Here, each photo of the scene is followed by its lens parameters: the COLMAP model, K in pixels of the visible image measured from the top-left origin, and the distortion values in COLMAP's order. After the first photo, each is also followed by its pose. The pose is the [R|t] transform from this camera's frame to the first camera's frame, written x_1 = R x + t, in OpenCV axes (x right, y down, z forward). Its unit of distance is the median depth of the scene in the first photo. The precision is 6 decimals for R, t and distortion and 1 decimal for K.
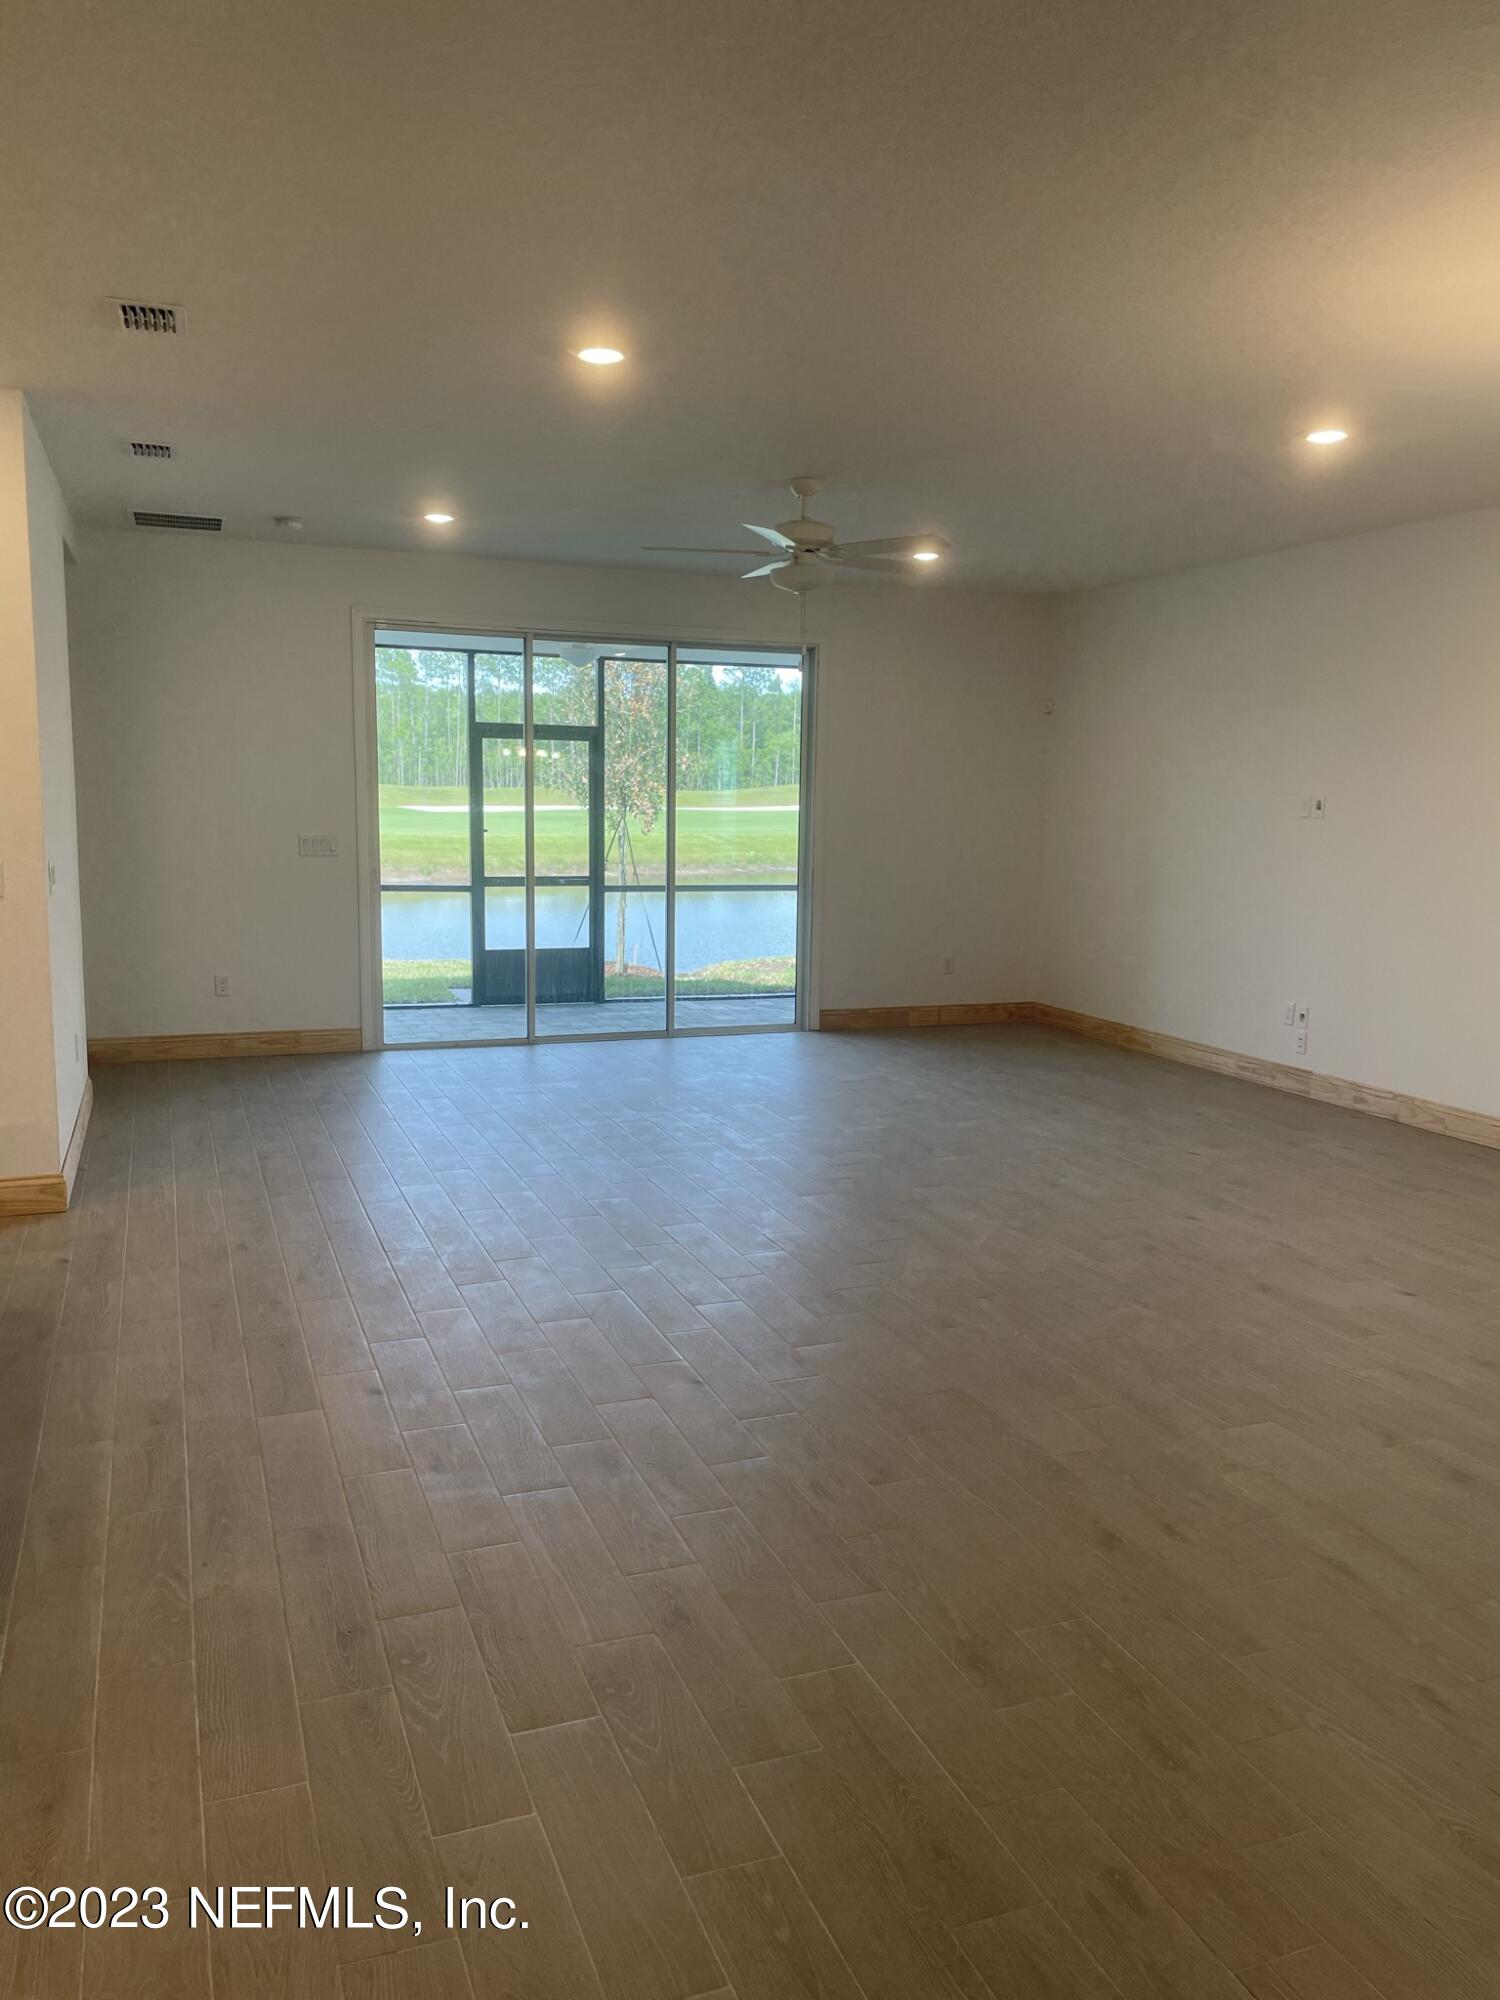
lens RADIAL K [[1514.6, 0, 754.4], [0, 1514.6, 1006.3], [0, 0, 1]] dist [0.090793, -0.116674]
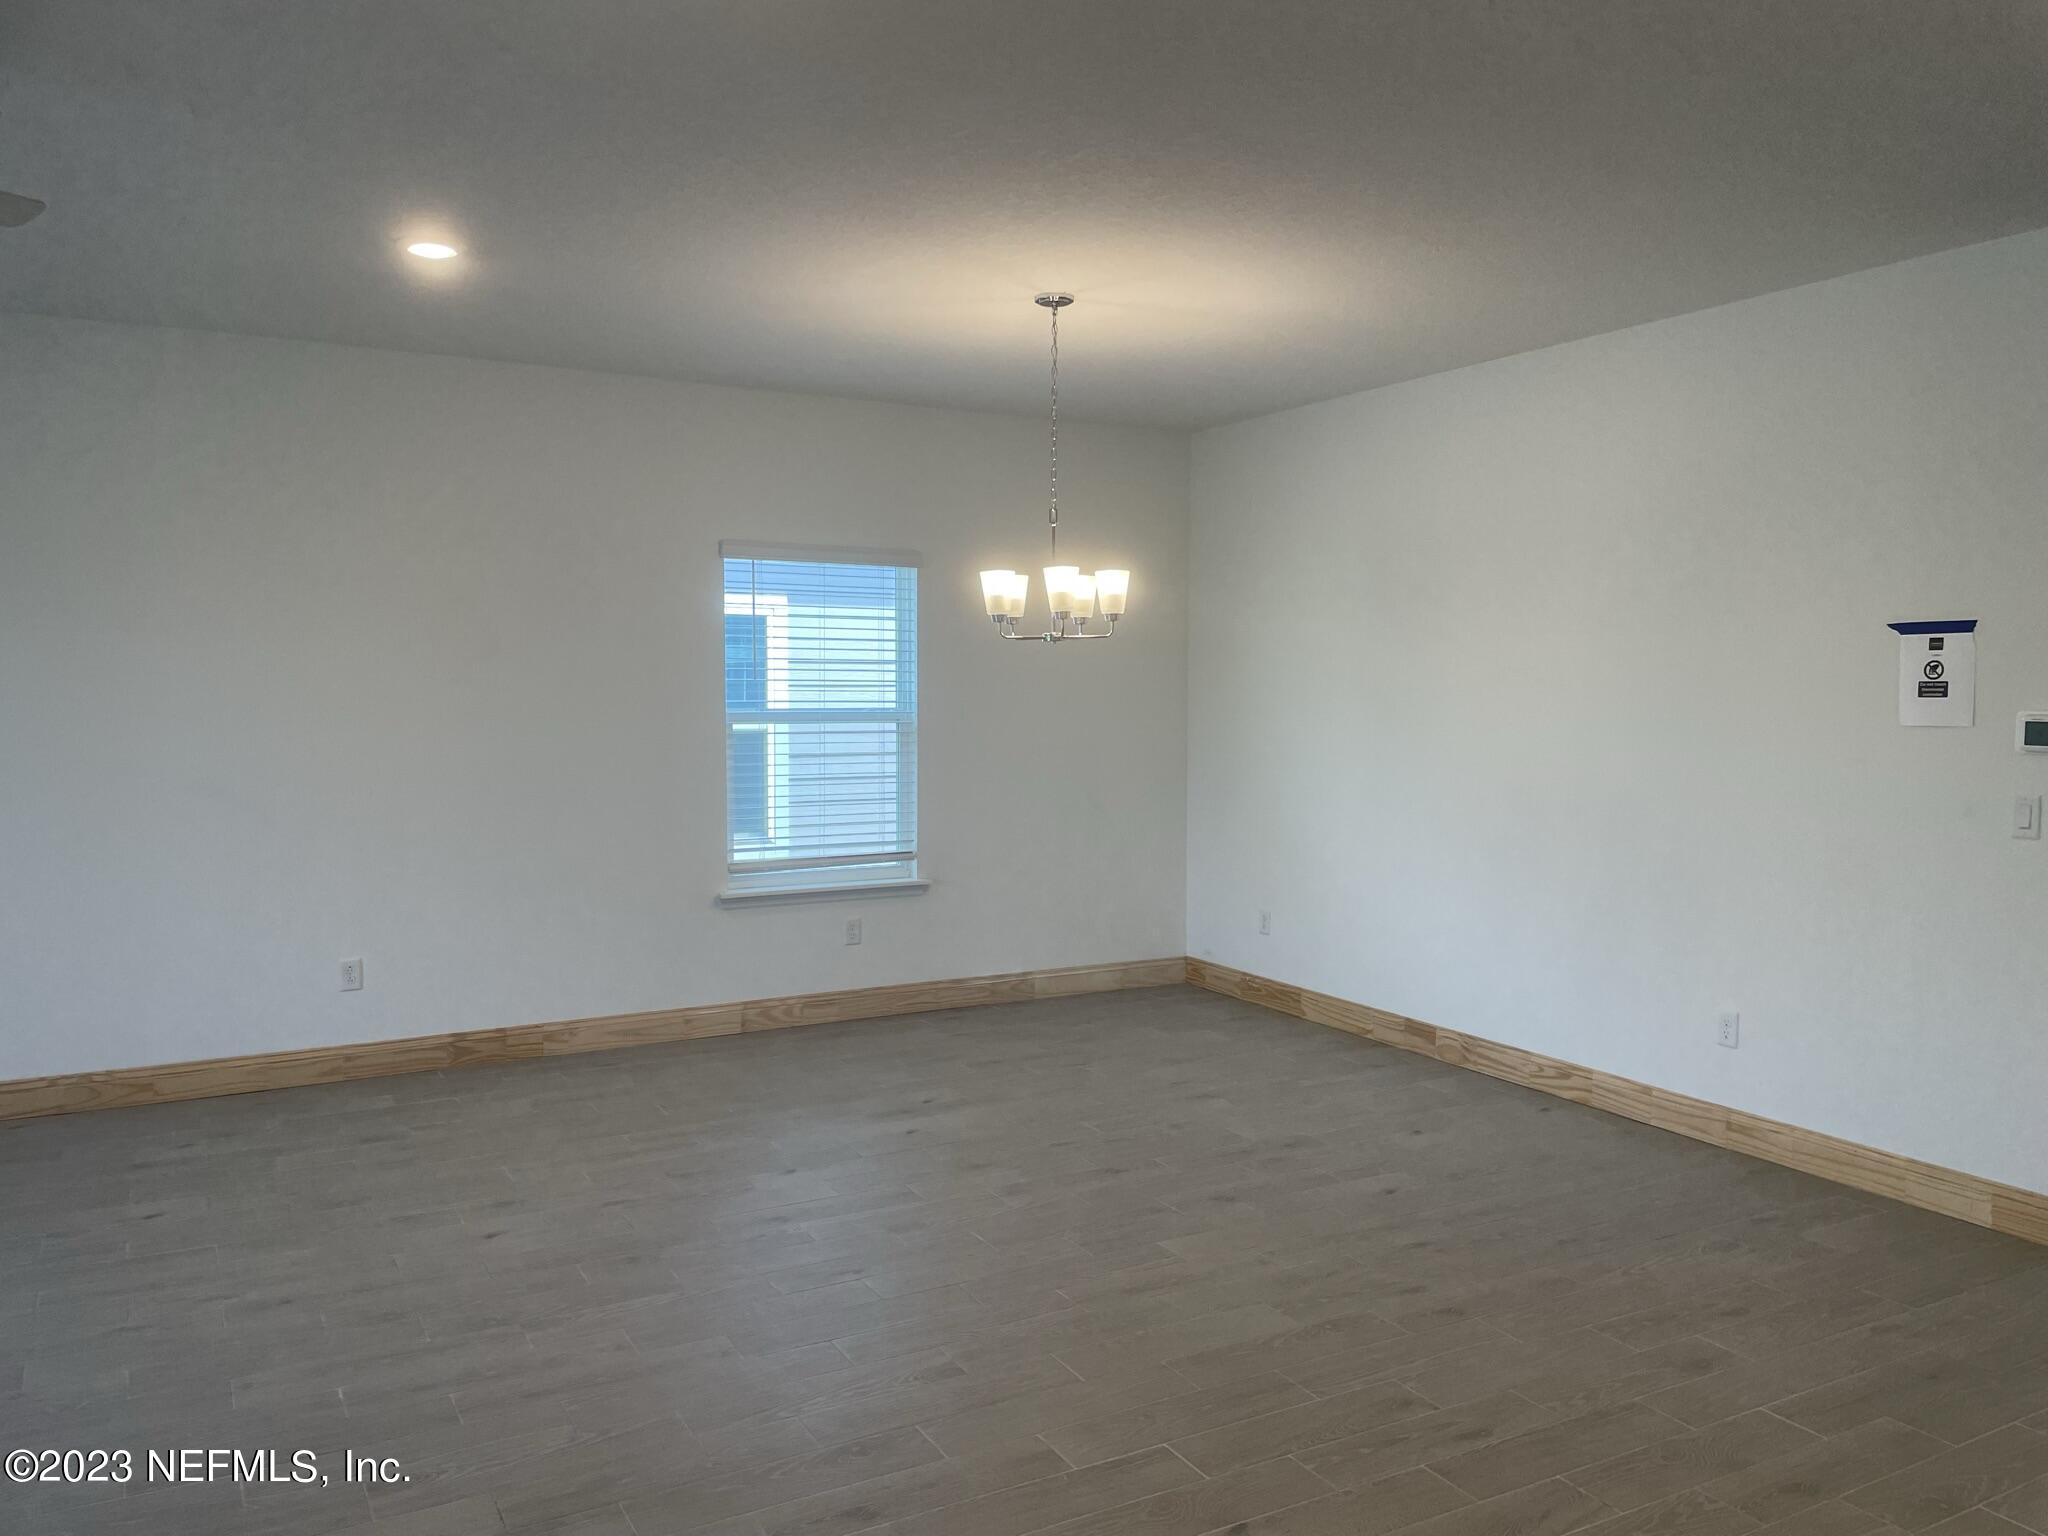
lens RADIAL K [[1550.9, 0, 1022.5], [0, 1550.9, 767.3], [0, 0, 1]] dist [0.090793, -0.116674]
pose [[-0.150541, -0.069712, 0.986143, -0.813653], [0.130790, 0.987338, 0.089762, -0.202788], [-0.979914, 0.142490, -0.139517, 1.311544]]
